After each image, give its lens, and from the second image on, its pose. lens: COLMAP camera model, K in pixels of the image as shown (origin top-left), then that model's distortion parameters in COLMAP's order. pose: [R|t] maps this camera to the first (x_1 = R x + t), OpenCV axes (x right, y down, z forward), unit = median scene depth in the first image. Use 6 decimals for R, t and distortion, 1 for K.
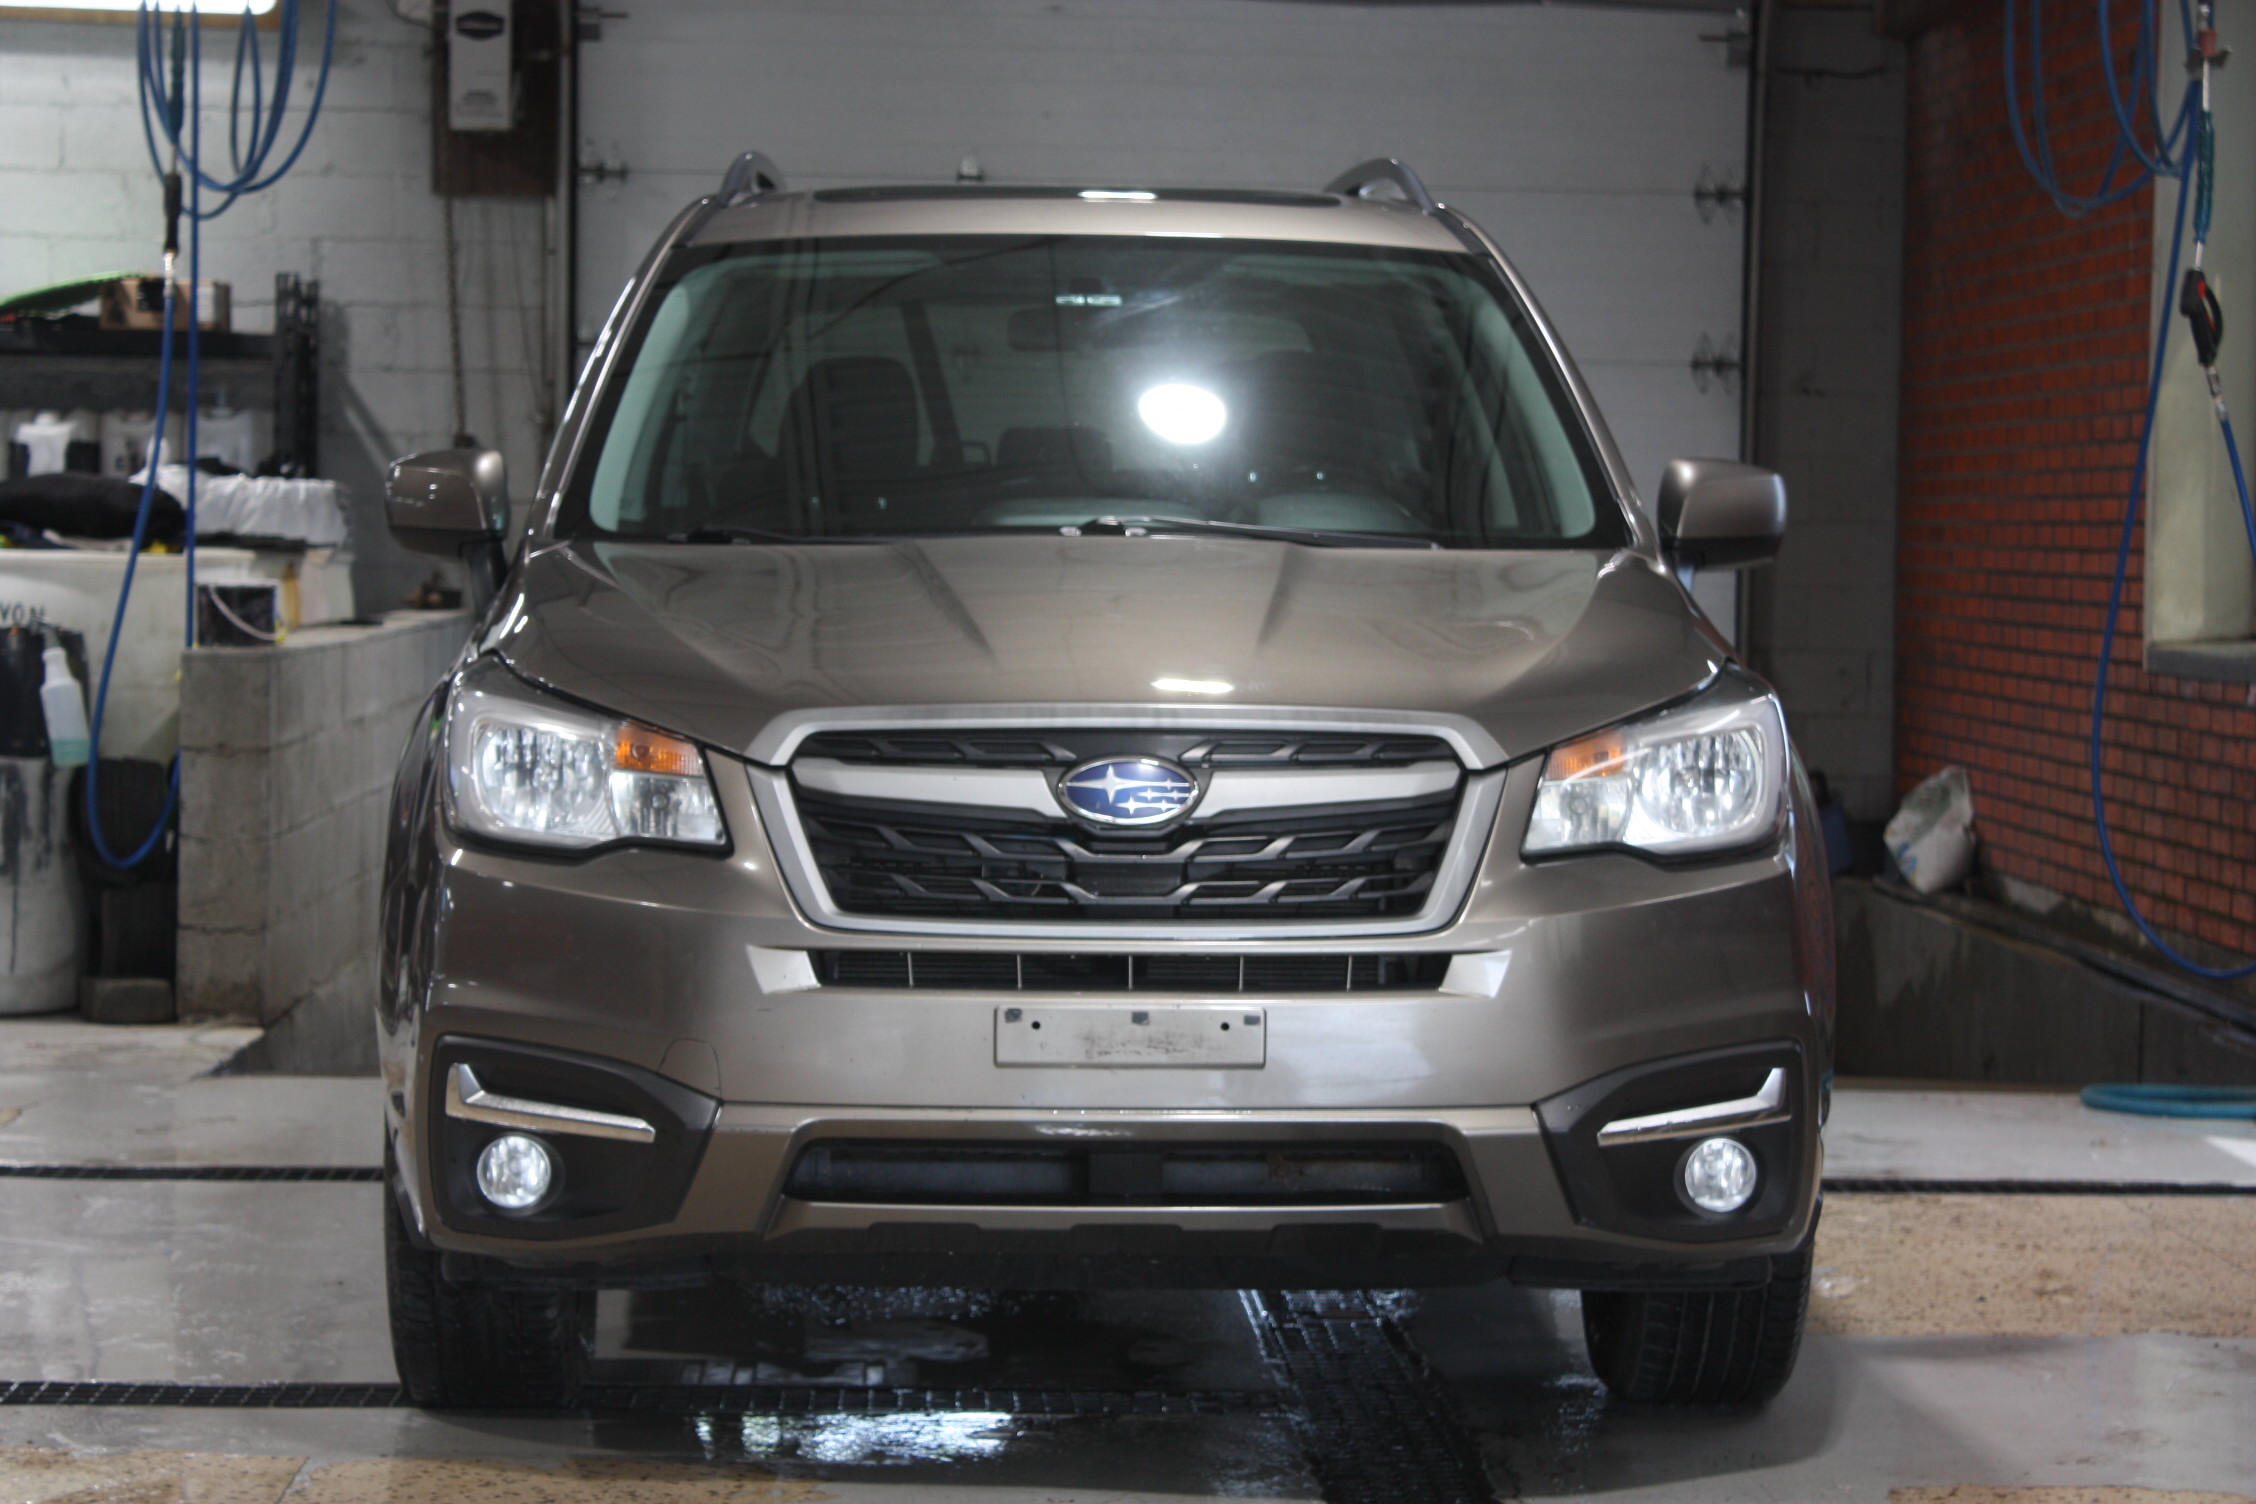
lens RADIAL K [[5370.5, 0, 1128.0], [0, 5370.5, 751.6], [0, 0, 1]] dist [0.002415, 0.000000]
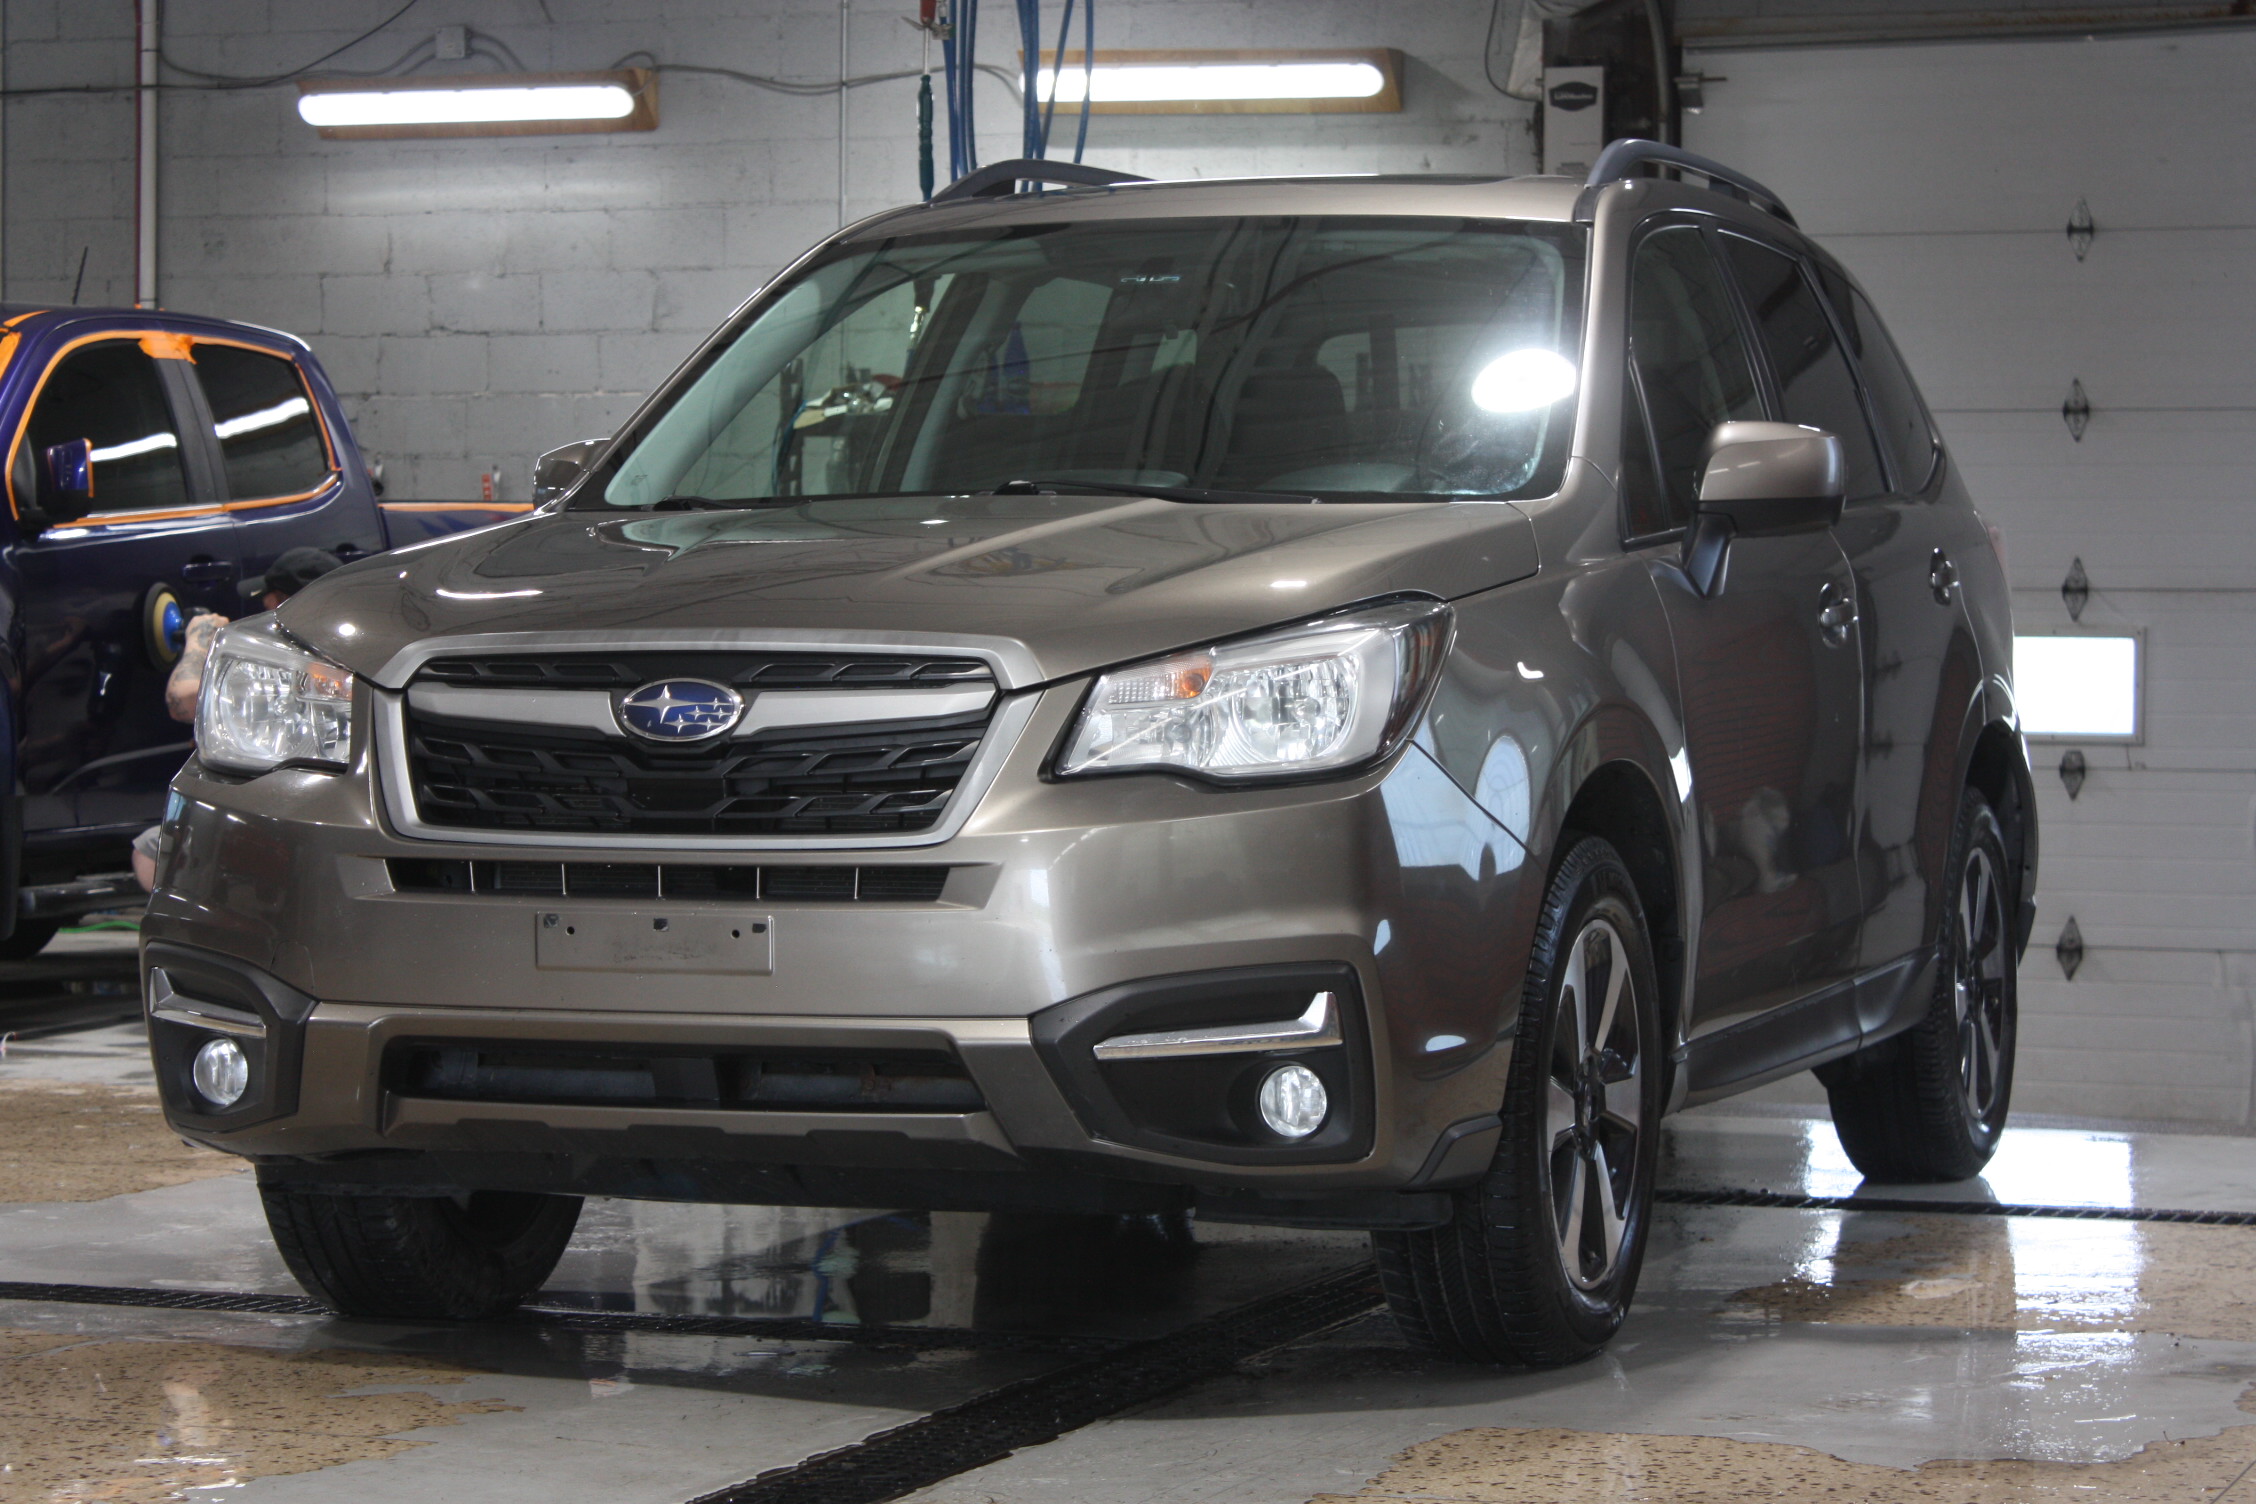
lens RADIAL K [[5565.6, 0, 1128.4], [0, 5565.6, 751.3], [0, 0, 1]] dist [0.237101, 0.000000]
pose [[0.920994, -0.002795, -0.389568, 0.501121], [-0.010285, 0.999451, -0.031485, 0.048426], [0.389442, 0.033004, 0.920459, 0.034841]]
